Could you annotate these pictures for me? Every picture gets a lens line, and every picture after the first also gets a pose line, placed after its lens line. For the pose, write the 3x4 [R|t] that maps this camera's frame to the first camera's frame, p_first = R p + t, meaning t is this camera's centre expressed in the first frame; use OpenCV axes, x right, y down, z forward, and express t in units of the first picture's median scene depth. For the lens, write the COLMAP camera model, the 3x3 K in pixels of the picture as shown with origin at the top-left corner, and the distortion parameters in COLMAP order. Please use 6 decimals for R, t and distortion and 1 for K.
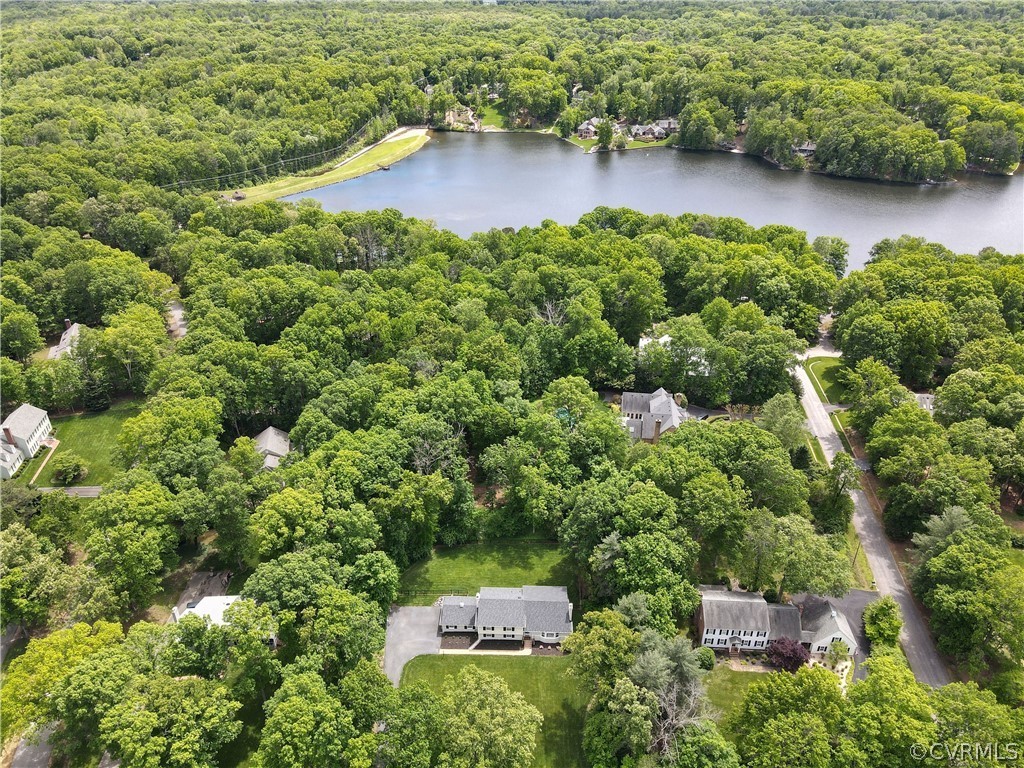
lens RADIAL K [[751.3, 0, 512.0], [0, 751.3, 384.0], [0, 0, 1]] dist [-0.006386, 0.005415]
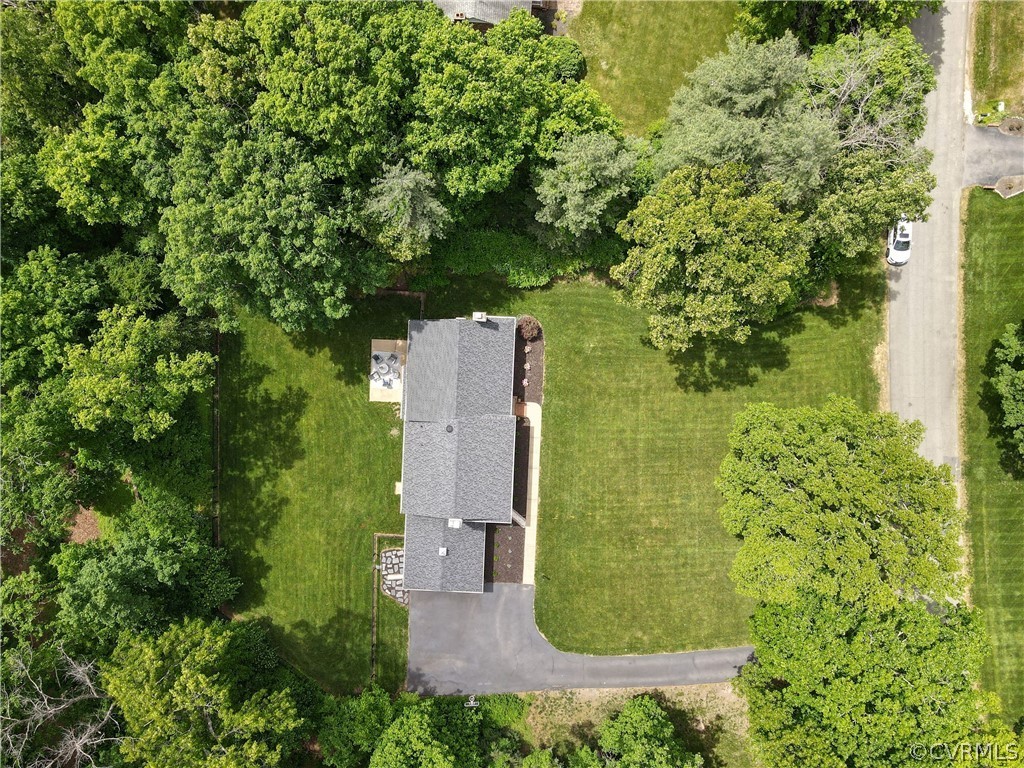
lens RADIAL K [[743.3, 0, 509.6], [0, 743.3, 389.4], [0, 0, 1]] dist [-0.001401, 0.002682]
pose [[0.012226, -0.999900, -0.007092, 0.025404], [0.519919, 0.000299, 0.854215, -0.051889], [-0.854128, -0.014131, 0.519871, 0.507994]]
